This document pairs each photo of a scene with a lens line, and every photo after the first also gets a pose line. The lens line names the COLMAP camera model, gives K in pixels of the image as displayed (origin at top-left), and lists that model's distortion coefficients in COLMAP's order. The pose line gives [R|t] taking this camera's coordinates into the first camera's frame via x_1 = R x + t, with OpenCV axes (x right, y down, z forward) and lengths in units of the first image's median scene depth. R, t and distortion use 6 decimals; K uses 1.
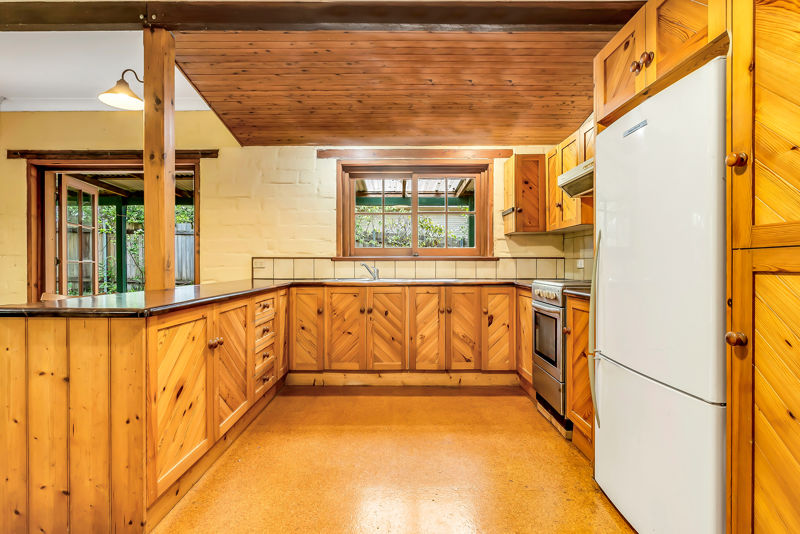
lens RADIAL K [[366.2, 0, 400.0], [0, 366.2, 267.0], [0, 0, 1]] dist [0.000540, 0.000209]
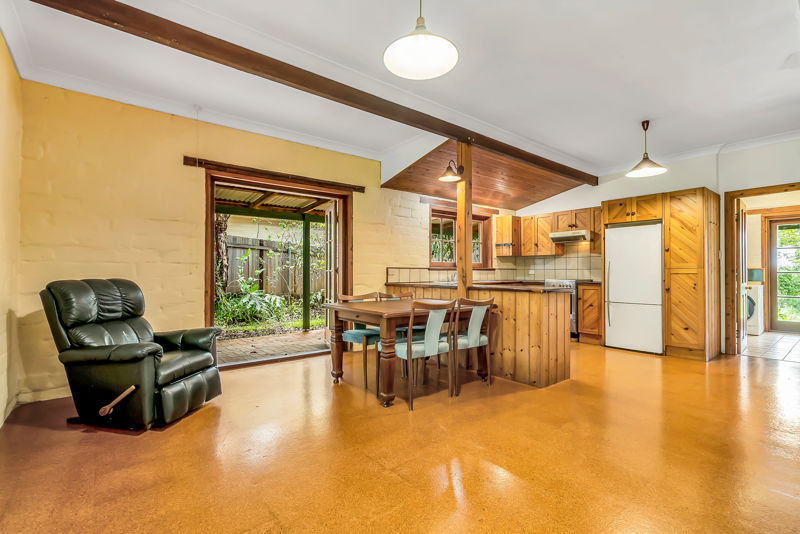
lens RADIAL K [[367.7, 0, 397.1], [0, 367.7, 270.4], [0, 0, 1]] dist [-0.003135, 0.000025]
pose [[0.778836, 0.003533, 0.627218, -1.255373], [0.005362, 0.999910, -0.012290, 0.002424], [-0.627205, 0.012935, 0.778747, -0.119941]]
